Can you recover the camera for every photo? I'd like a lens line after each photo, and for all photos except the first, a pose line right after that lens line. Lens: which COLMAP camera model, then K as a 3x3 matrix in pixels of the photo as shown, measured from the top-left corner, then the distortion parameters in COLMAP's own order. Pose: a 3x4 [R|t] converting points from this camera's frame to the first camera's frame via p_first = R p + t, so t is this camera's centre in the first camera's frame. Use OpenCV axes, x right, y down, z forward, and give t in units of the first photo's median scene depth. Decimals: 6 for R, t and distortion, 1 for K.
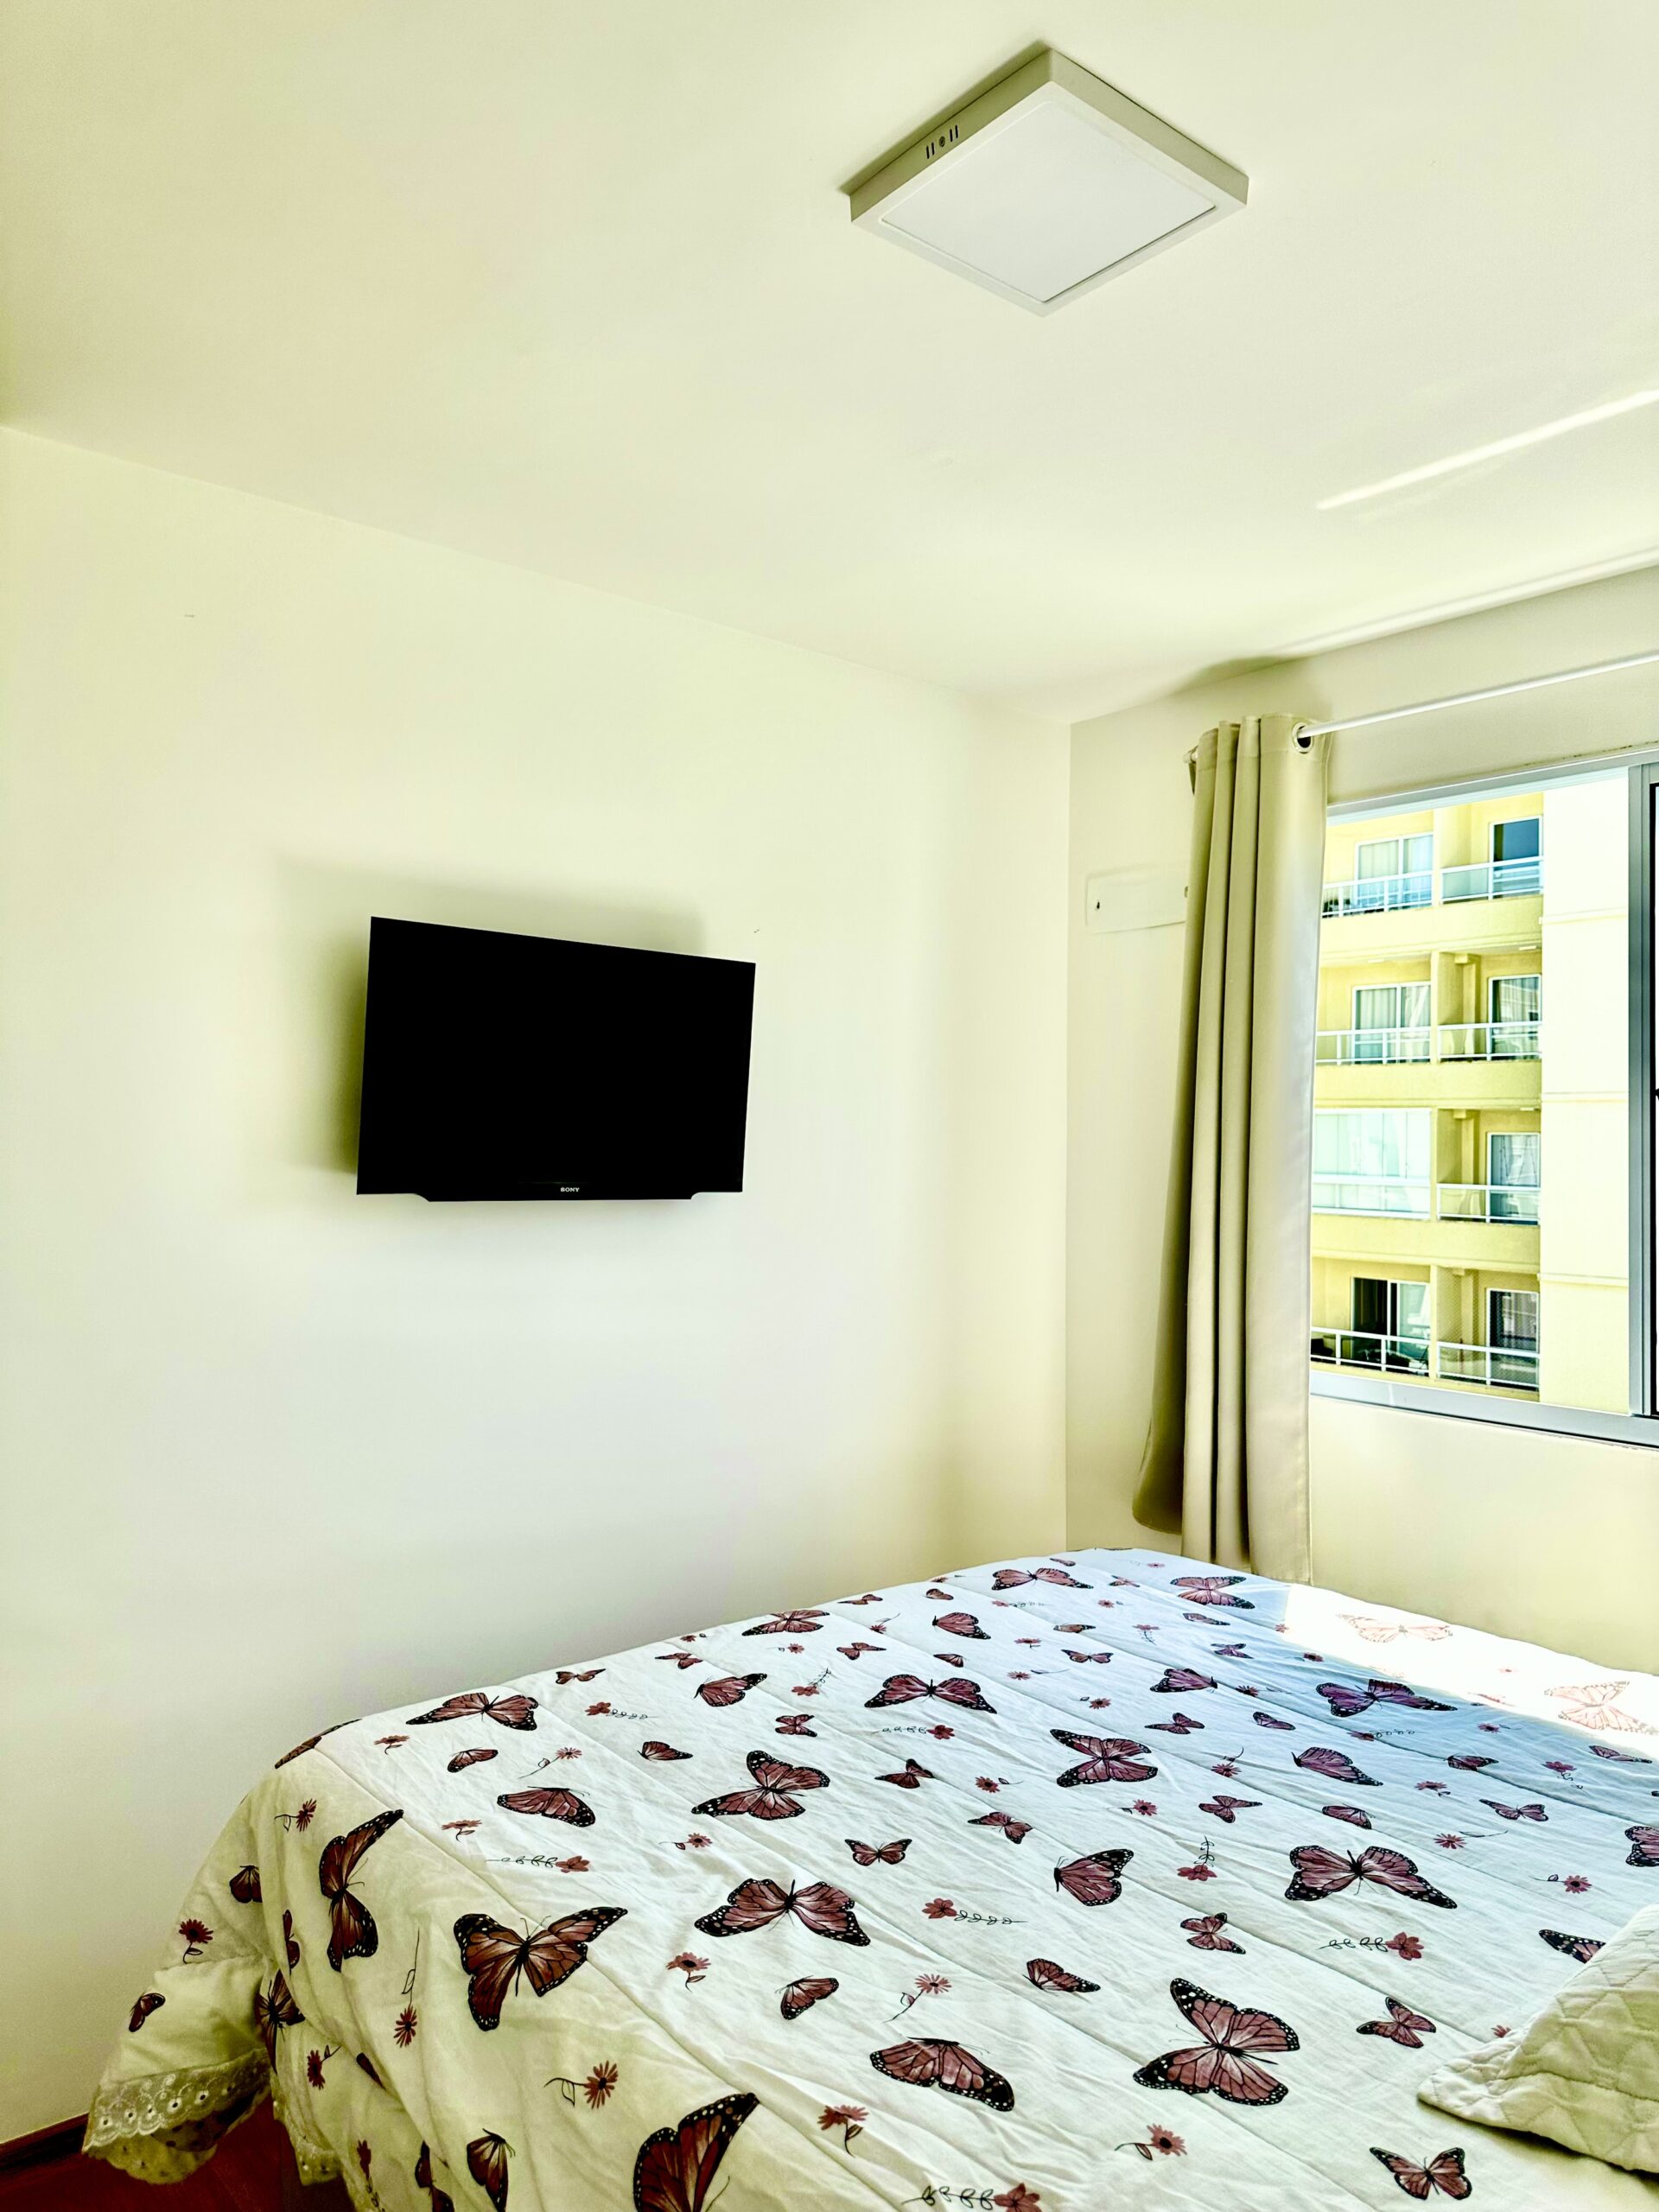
lens RADIAL K [[1570.4, 0, 830.0], [0, 1570.4, 1096.3], [0, 0, 1]] dist [0.057388, -0.058967]
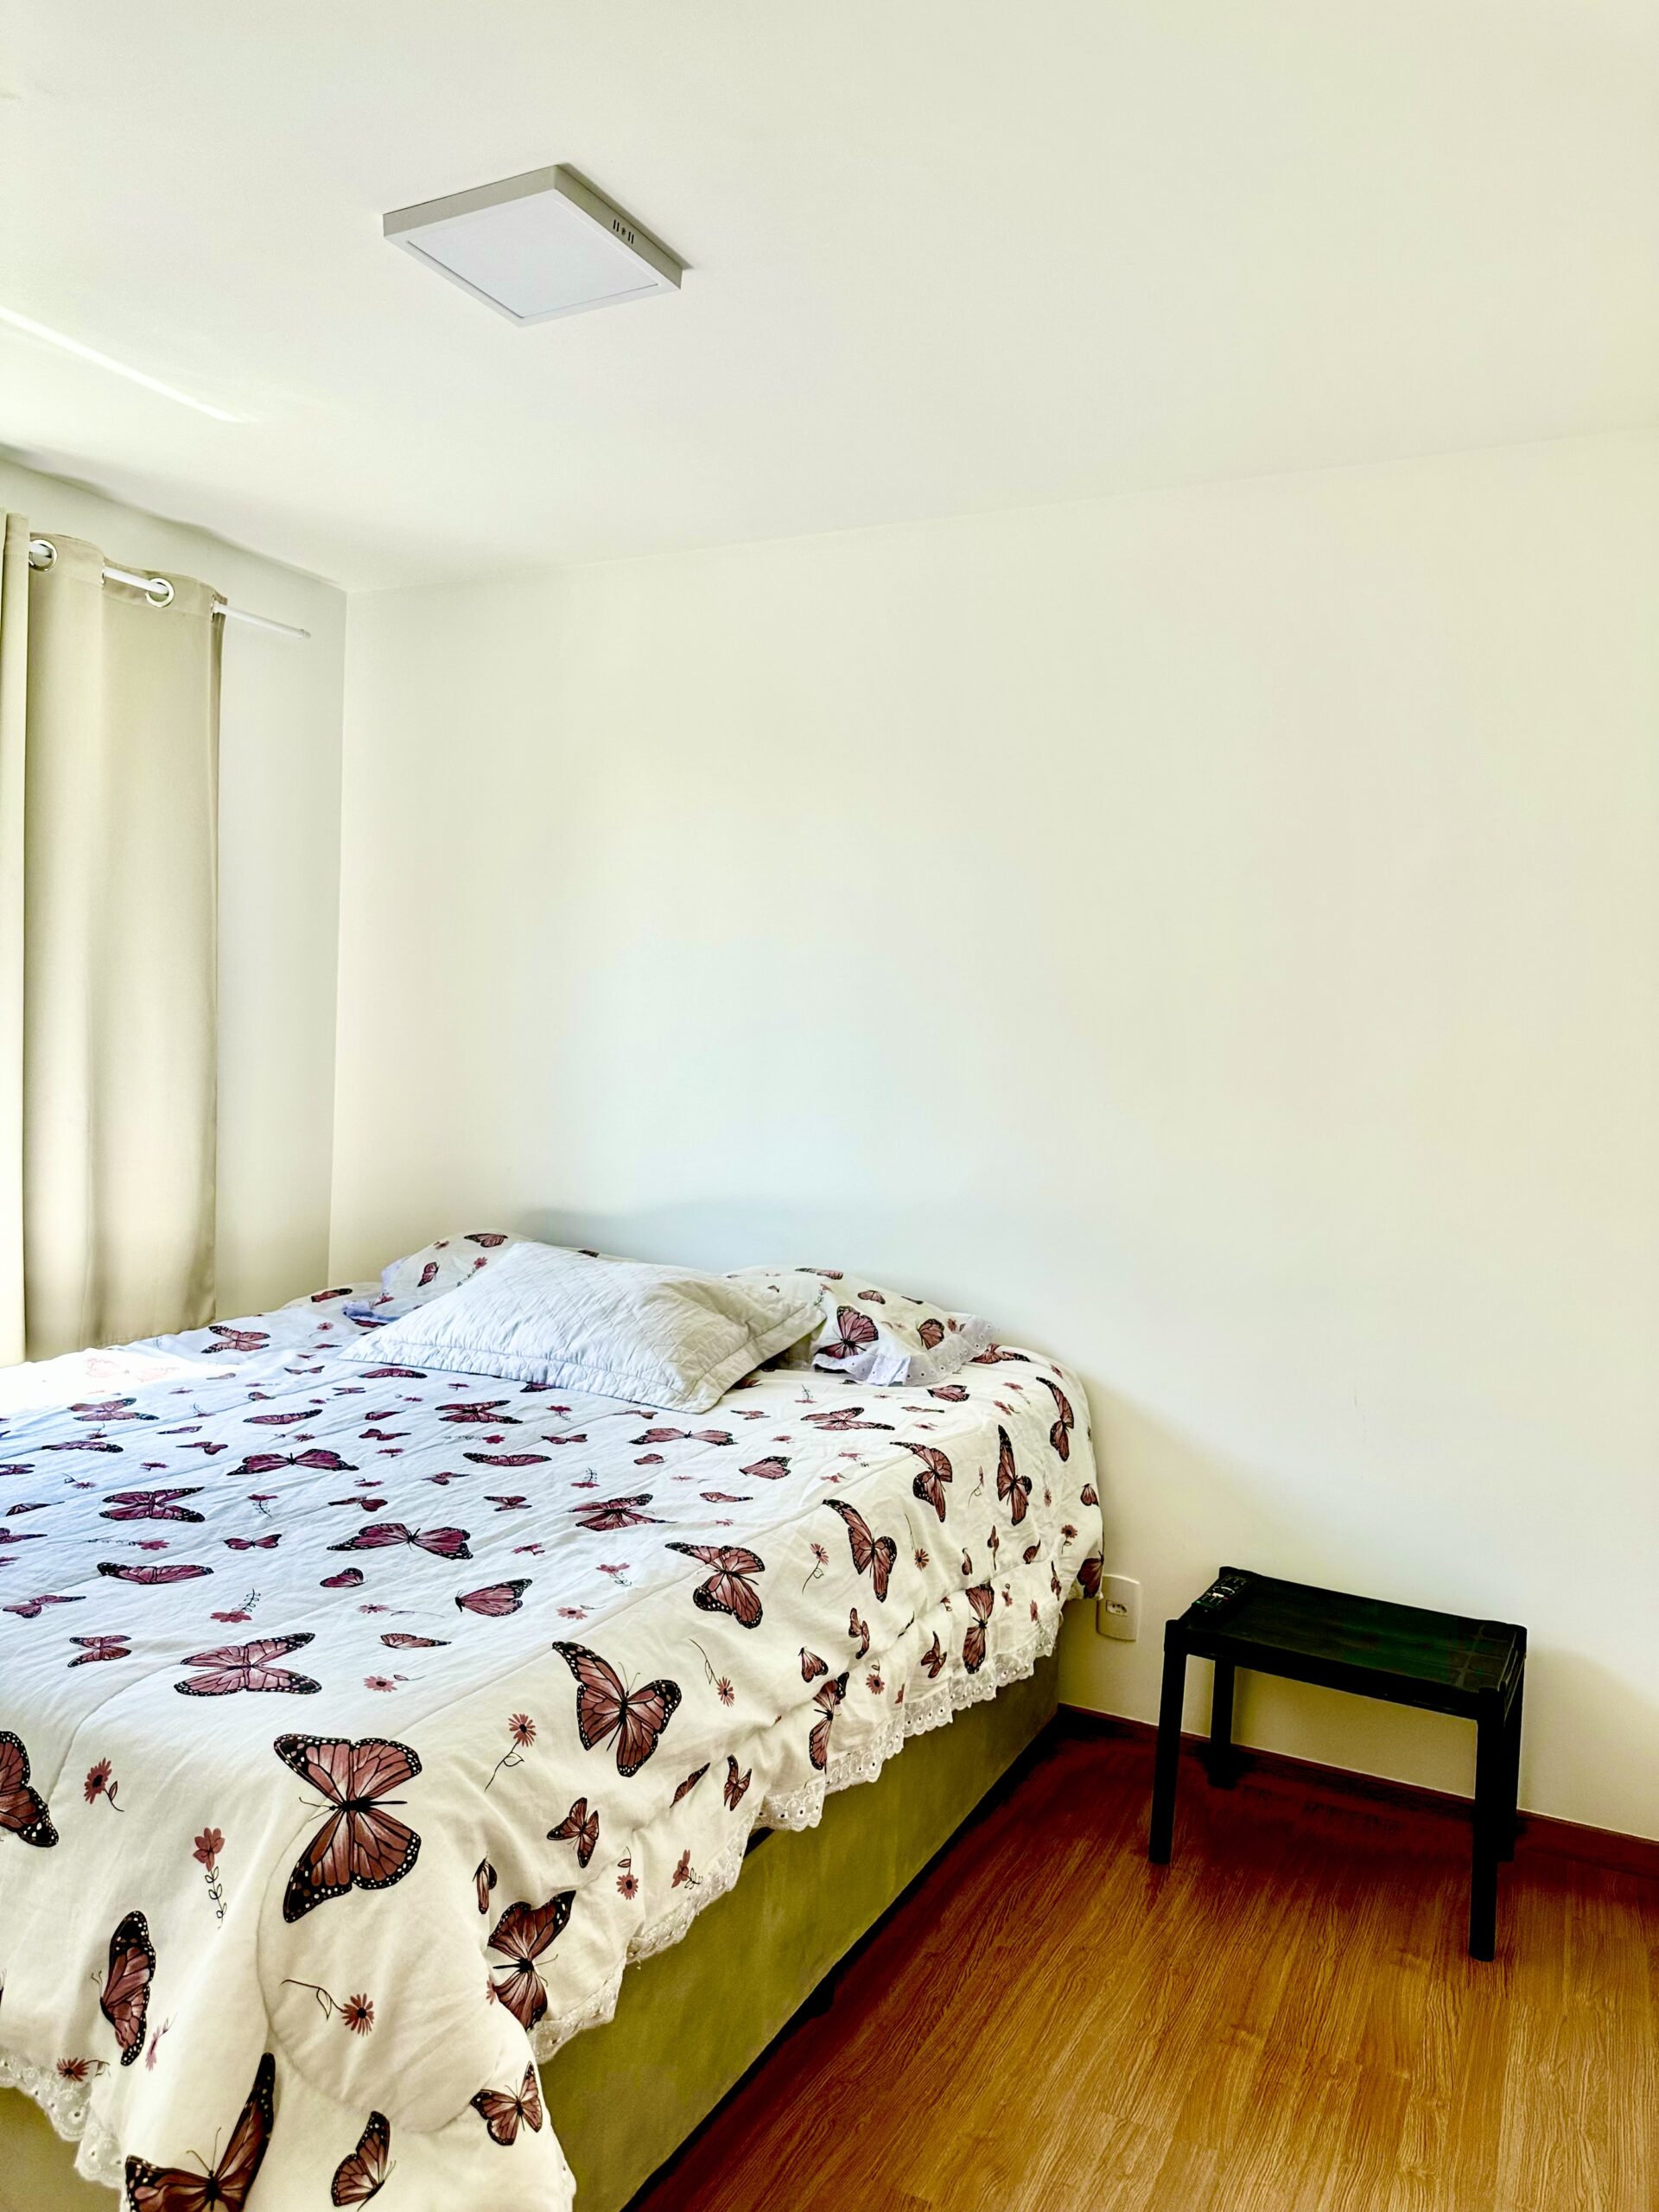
lens RADIAL K [[1570.4, 0, 830.0], [0, 1570.4, 1096.3], [0, 0, 1]] dist [0.057388, -0.058967]
pose [[-0.424657, -0.055798, 0.903633, -1.167344], [-0.079893, 0.996515, 0.023988, 0.083465], [-0.901822, -0.062007, -0.427635, 1.259502]]
